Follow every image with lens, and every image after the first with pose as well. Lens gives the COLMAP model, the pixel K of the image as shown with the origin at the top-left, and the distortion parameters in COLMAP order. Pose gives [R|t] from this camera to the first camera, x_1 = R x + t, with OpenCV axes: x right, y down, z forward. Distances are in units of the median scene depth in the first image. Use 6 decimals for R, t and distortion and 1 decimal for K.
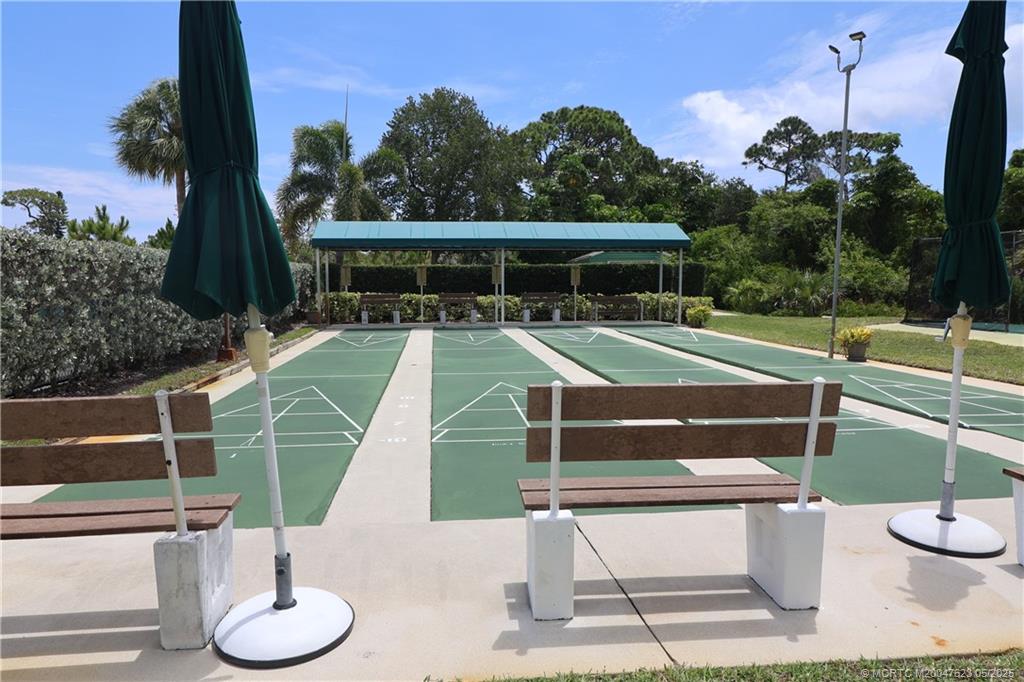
lens RADIAL K [[700.7, 0, 512.0], [0, 700.7, 341.0], [0, 0, 1]] dist [0.000424, -0.000916]
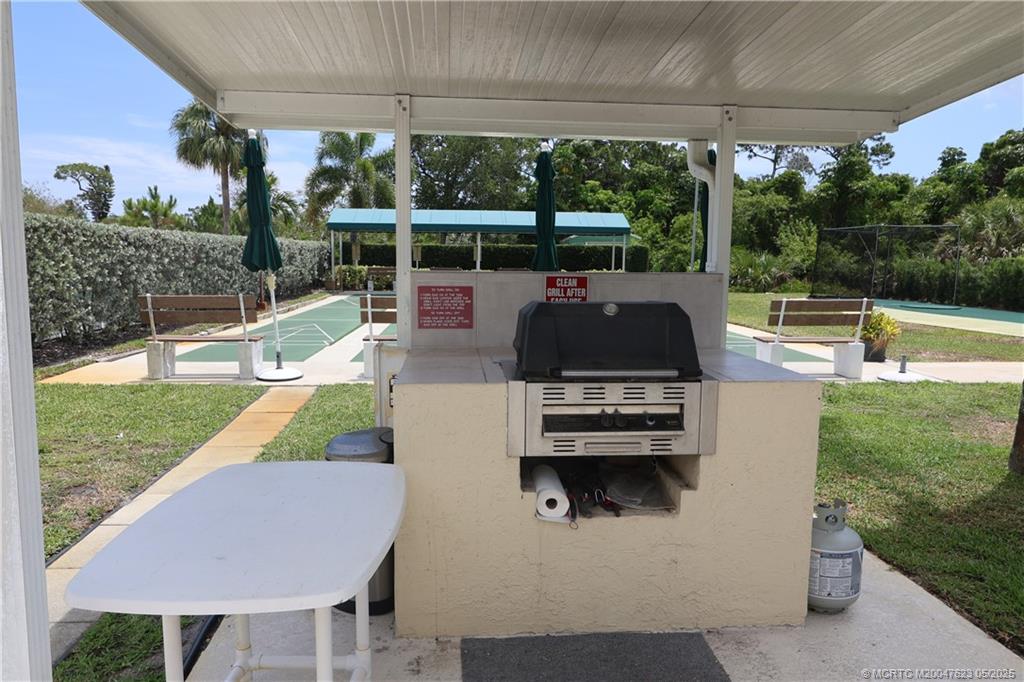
lens RADIAL K [[691.7, 0, 512.0], [0, 691.7, 341.0], [0, 0, 1]] dist [0.001891, 0.000147]
pose [[0.999015, 0.020594, -0.039311, 0.063426], [-0.019195, 0.999181, 0.035625, 0.010950], [0.040013, -0.034836, 0.998592, -0.154737]]
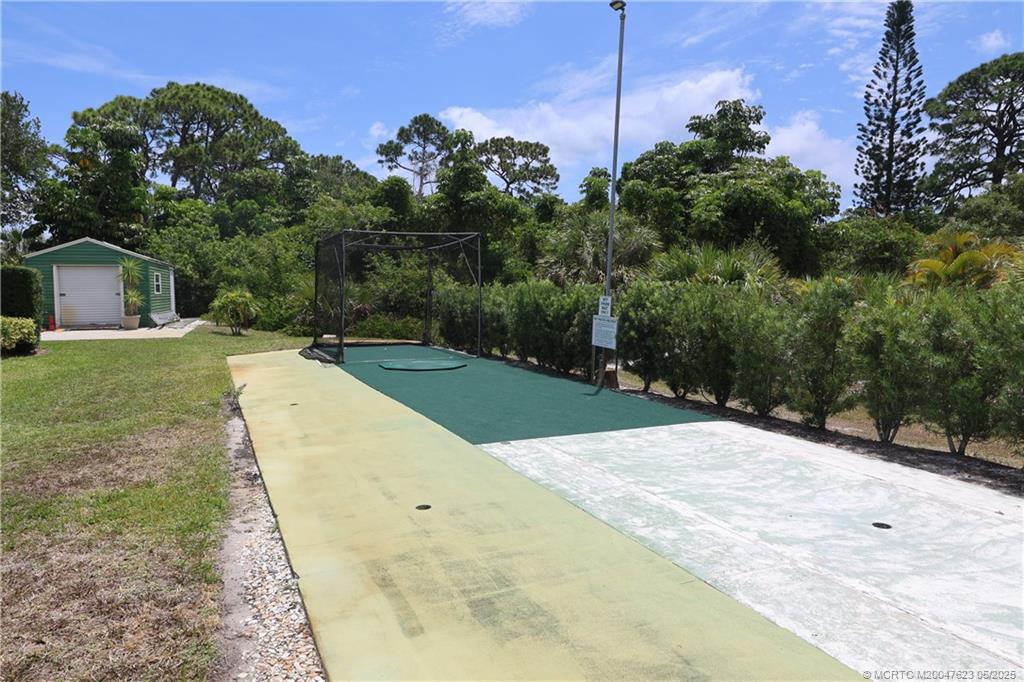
lens RADIAL K [[691.7, 0, 512.0], [0, 691.7, 341.0], [0, 0, 1]] dist [0.001891, 0.000147]
pose [[0.951839, -0.015273, 0.306217, 0.399039], [0.018095, 0.999816, -0.006377, -0.019081], [-0.306063, 0.011611, 0.951940, 0.166527]]
